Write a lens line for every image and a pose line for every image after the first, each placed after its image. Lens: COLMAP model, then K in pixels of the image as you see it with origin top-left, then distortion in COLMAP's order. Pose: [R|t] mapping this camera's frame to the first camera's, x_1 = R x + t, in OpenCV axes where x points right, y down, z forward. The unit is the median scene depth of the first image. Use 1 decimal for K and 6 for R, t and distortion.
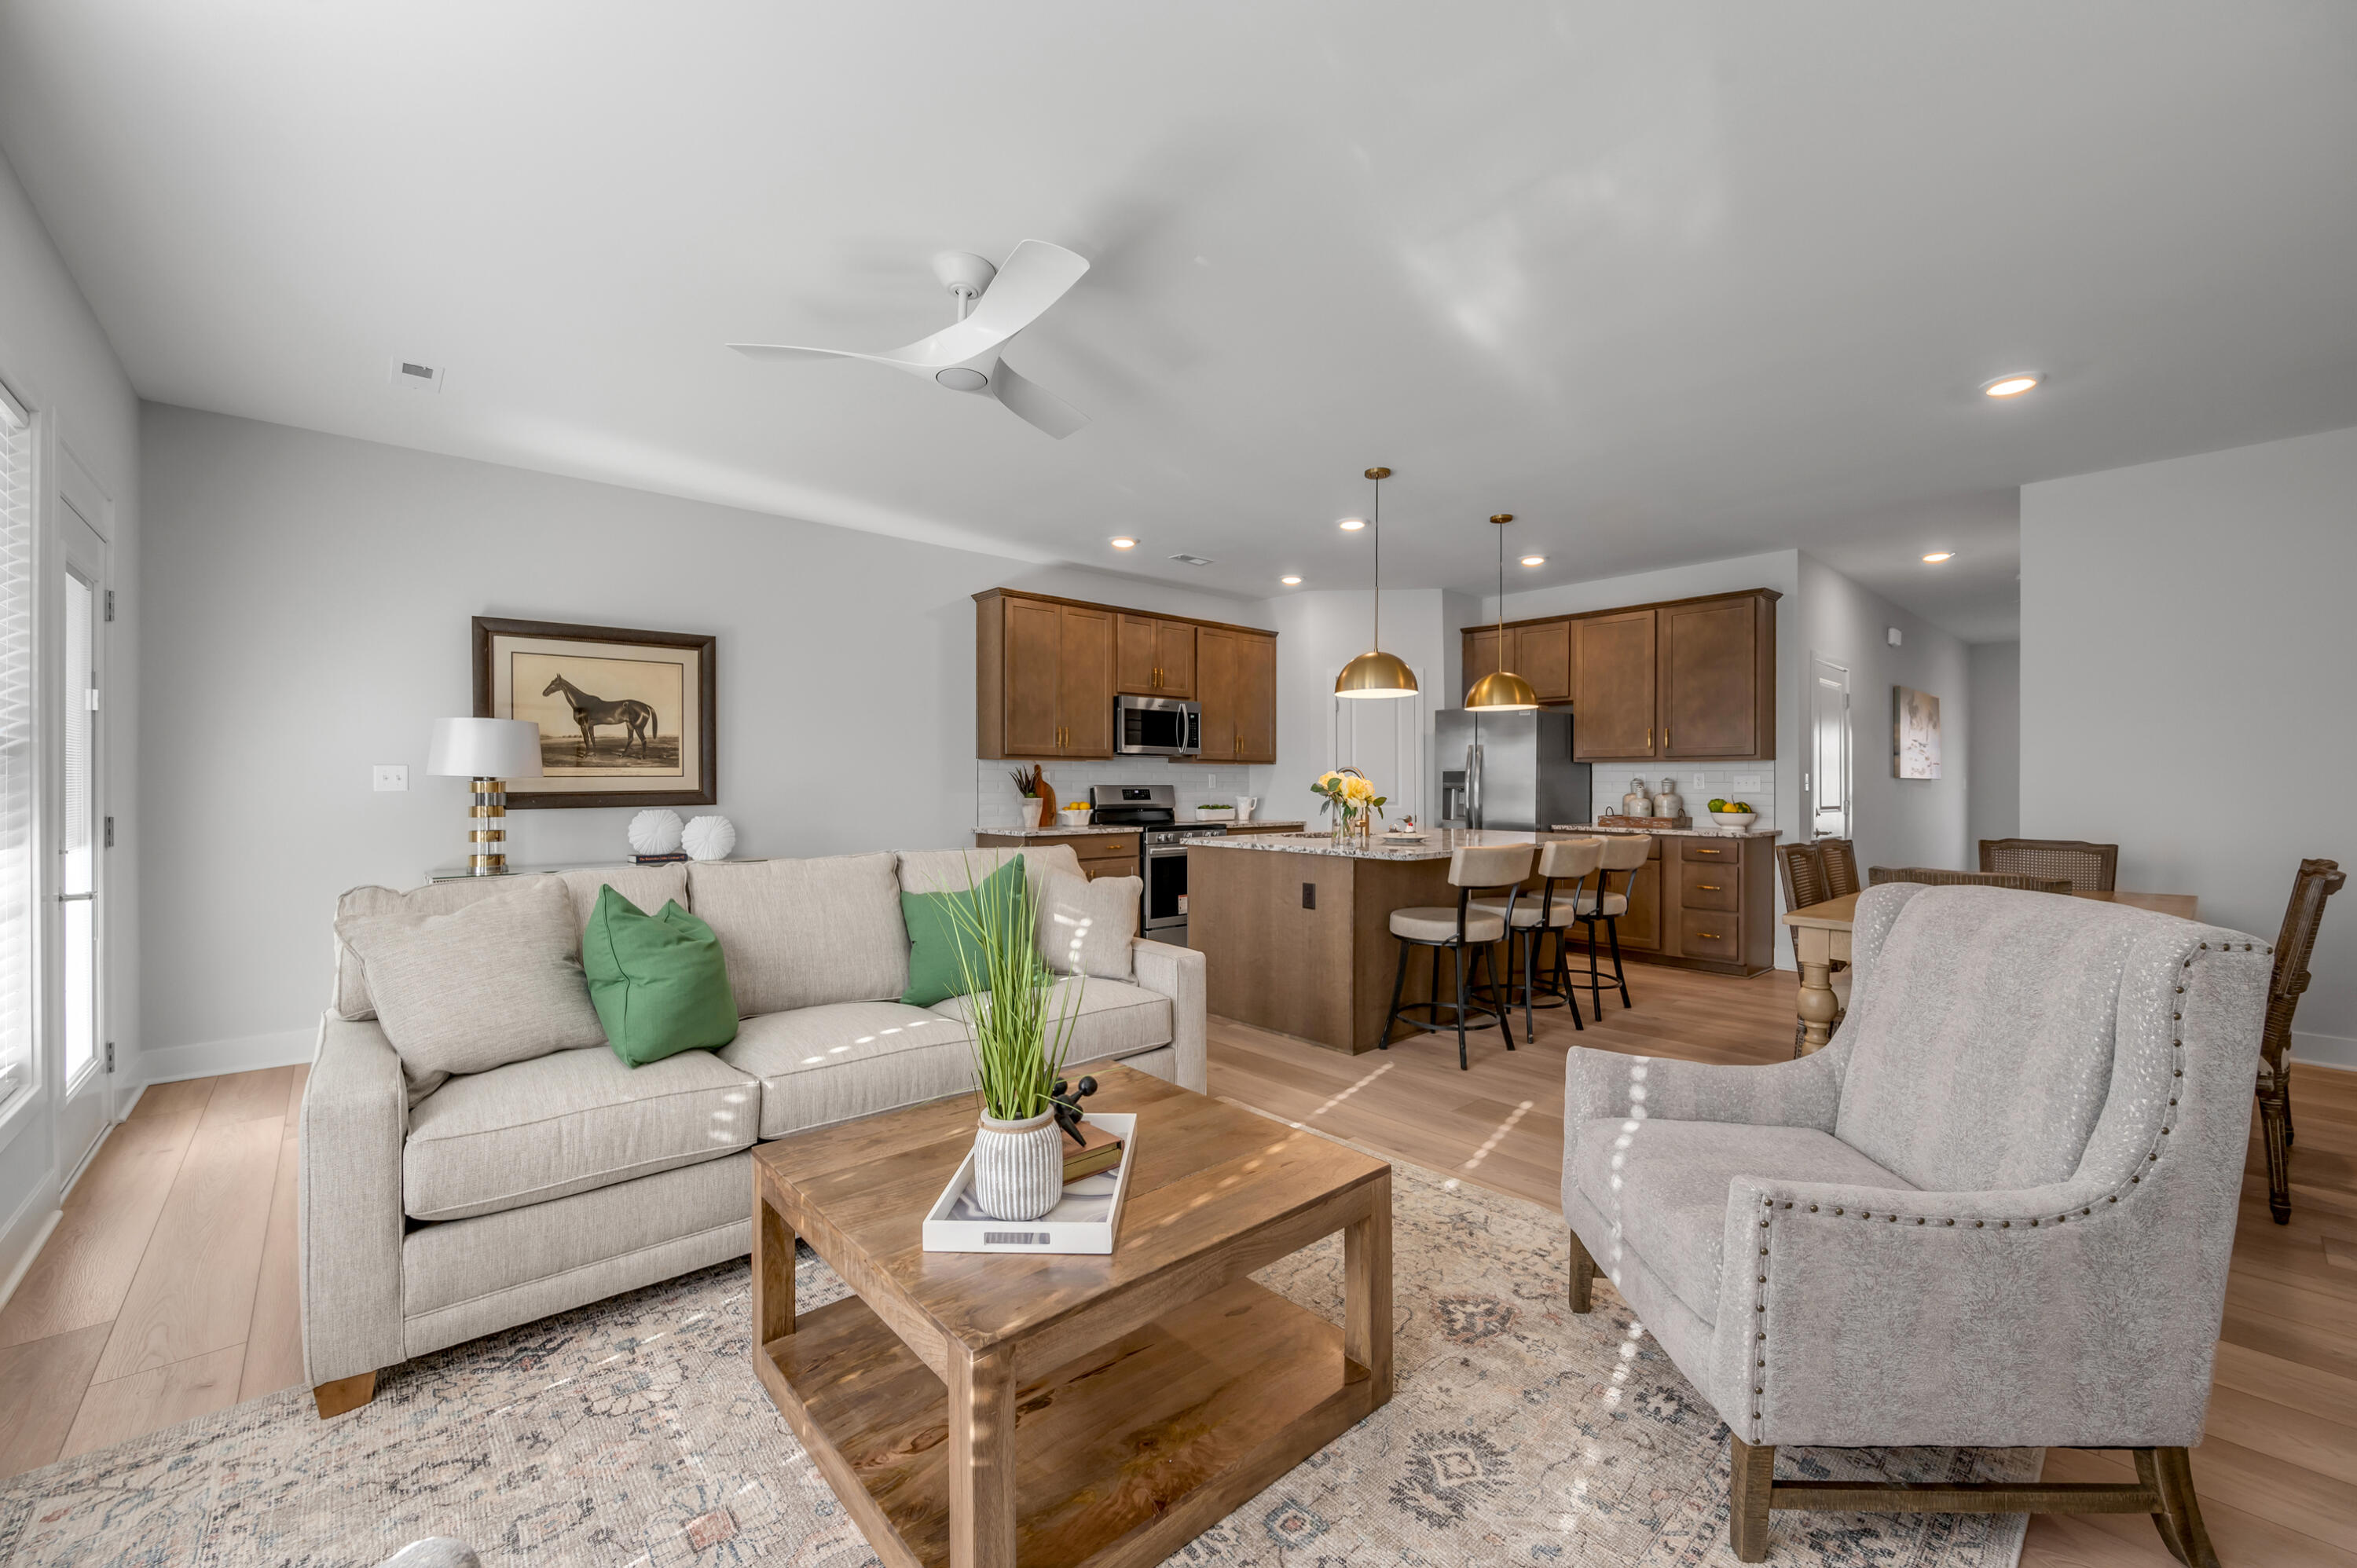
lens RADIAL K [[945.9, 0, 1179.7], [0, 945.9, 777.4], [0, 0, 1]] dist [-0.007598, 0.000747]
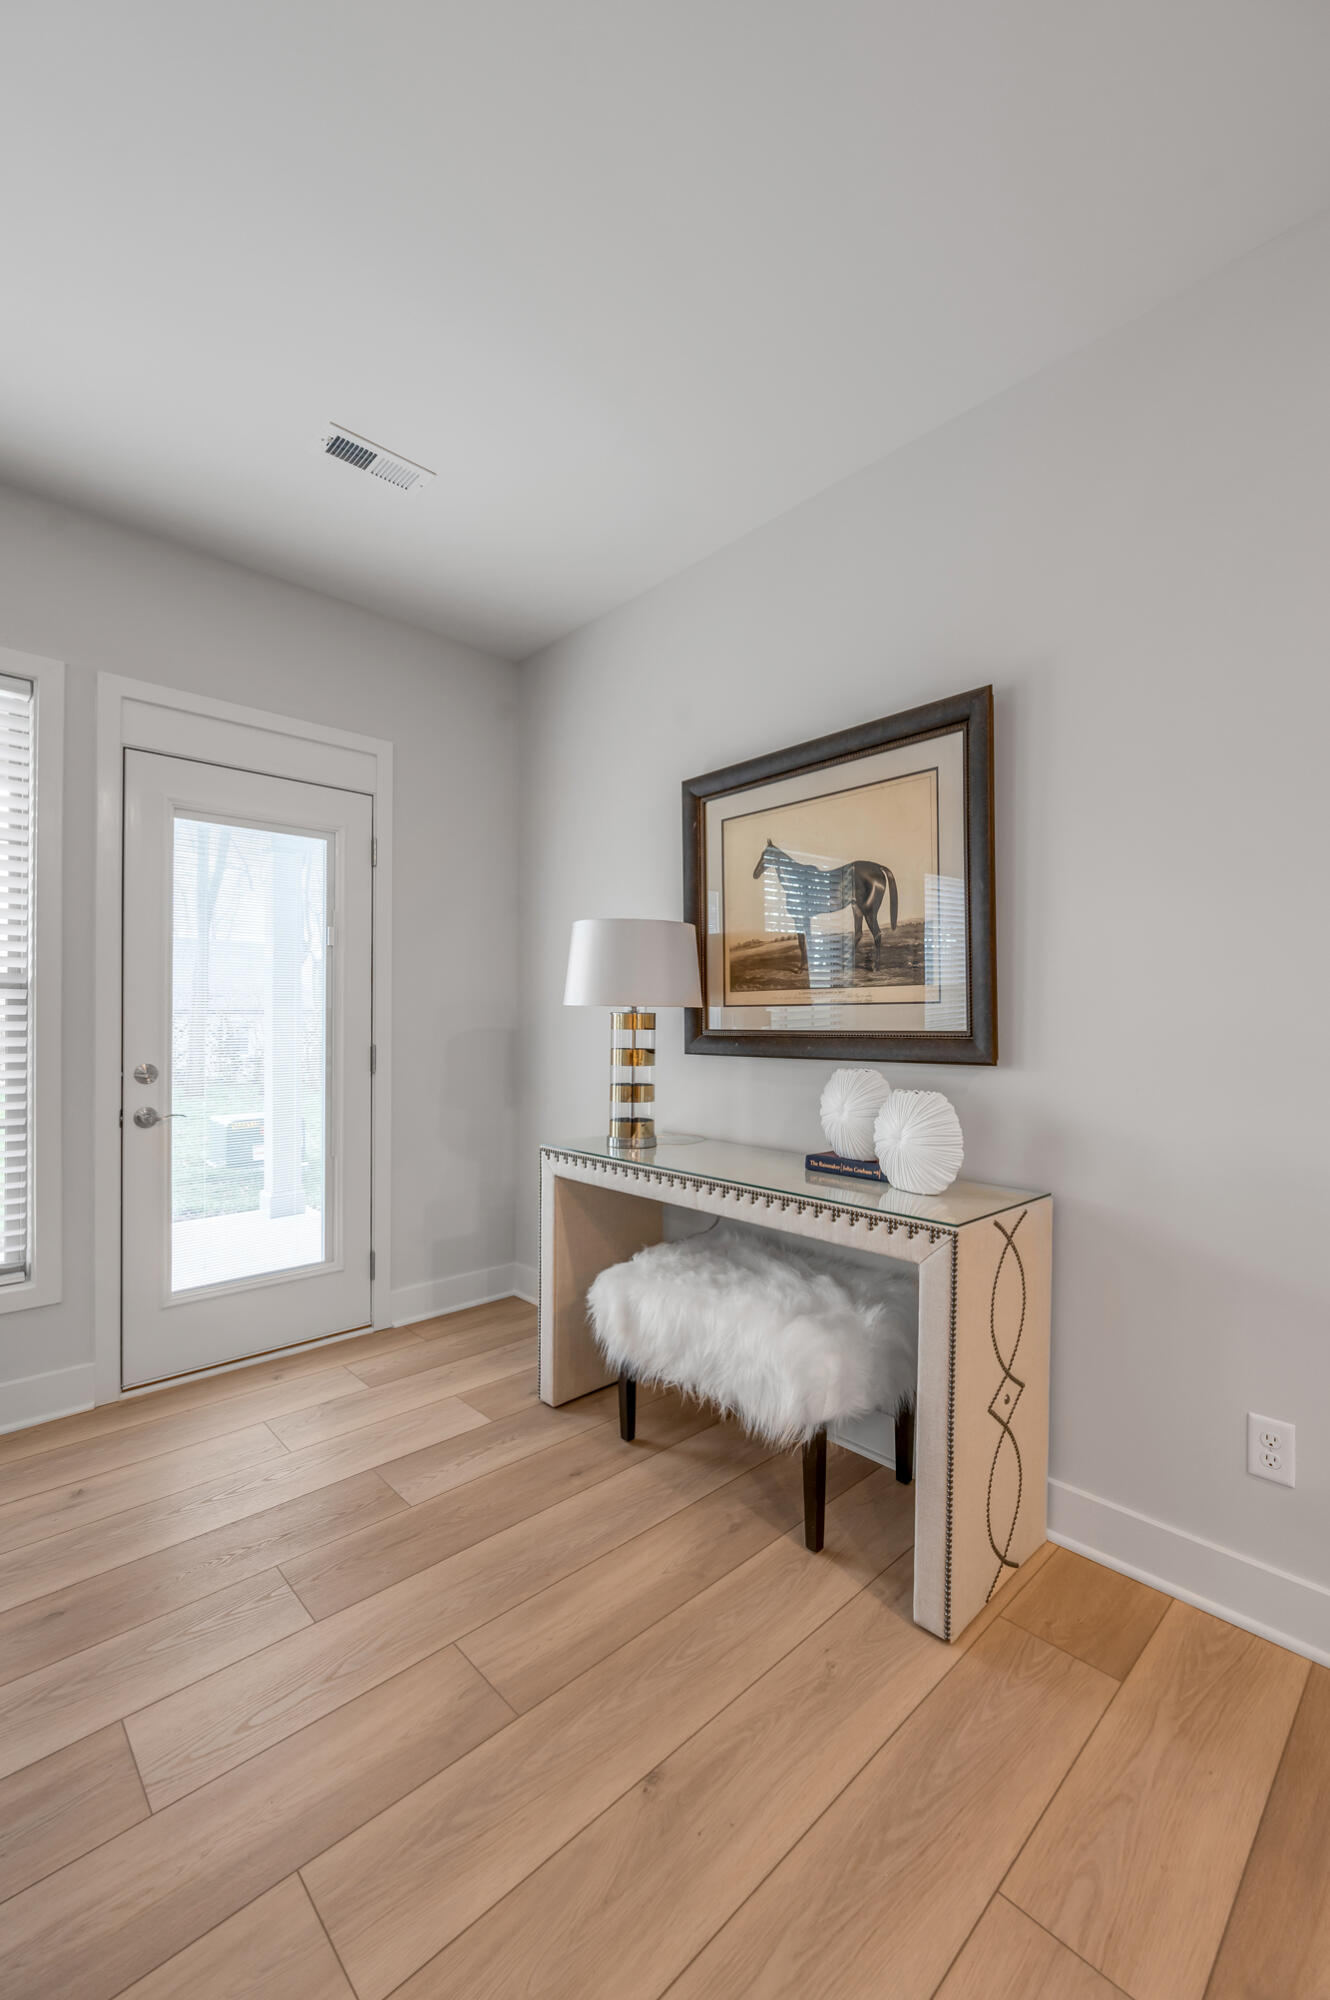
lens RADIAL K [[802.7, 0, 666.1], [0, 802.7, 1008.5], [0, 0, 1]] dist [-0.007598, 0.000747]
pose [[0.033922, -0.002087, -0.999422, -0.102047], [0.002701, 0.999994, -0.001997, 0.001602], [0.999421, -0.002632, 0.033927, 0.690781]]
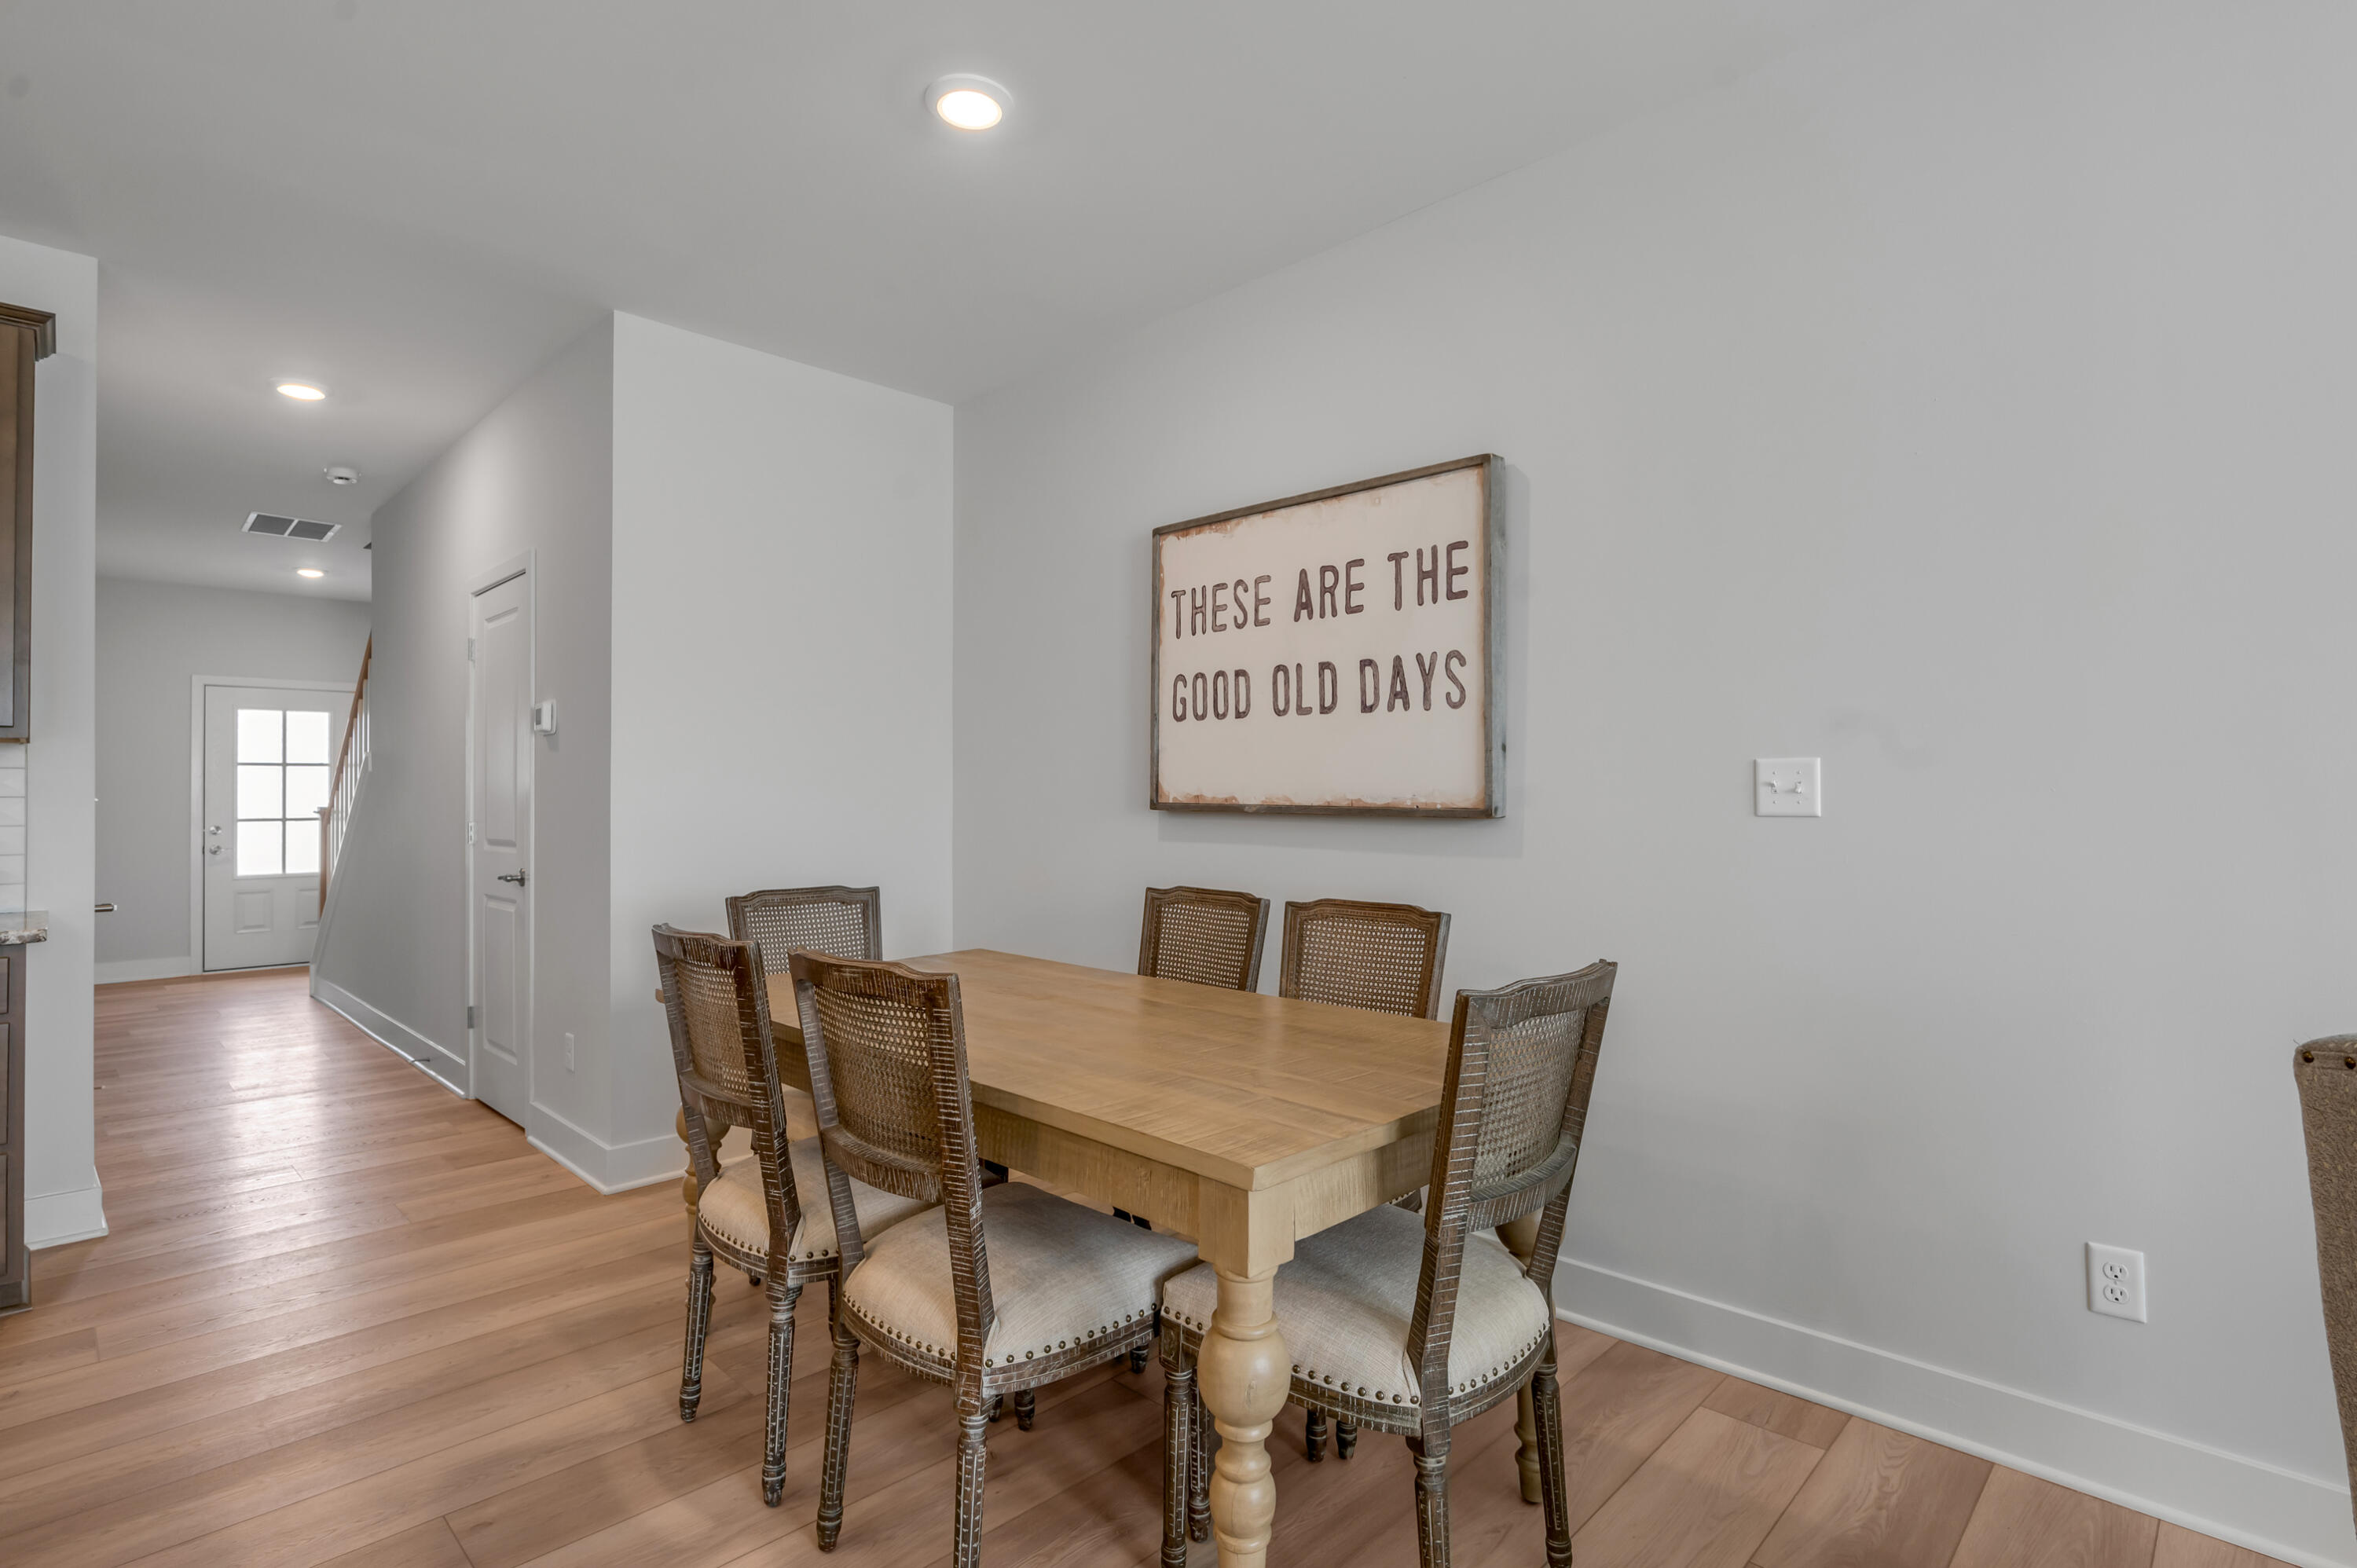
lens RADIAL K [[1128.5, 0, 1165.5], [0, 1128.5, 785.3], [0, 0, 1]] dist [-0.006645, 0.000943]
pose [[-0.061937, 0.008386, 0.998045, 0.106754], [-0.001776, 0.999962, -0.008512, 0.003397], [-0.998078, -0.002300, -0.061920, 0.526783]]
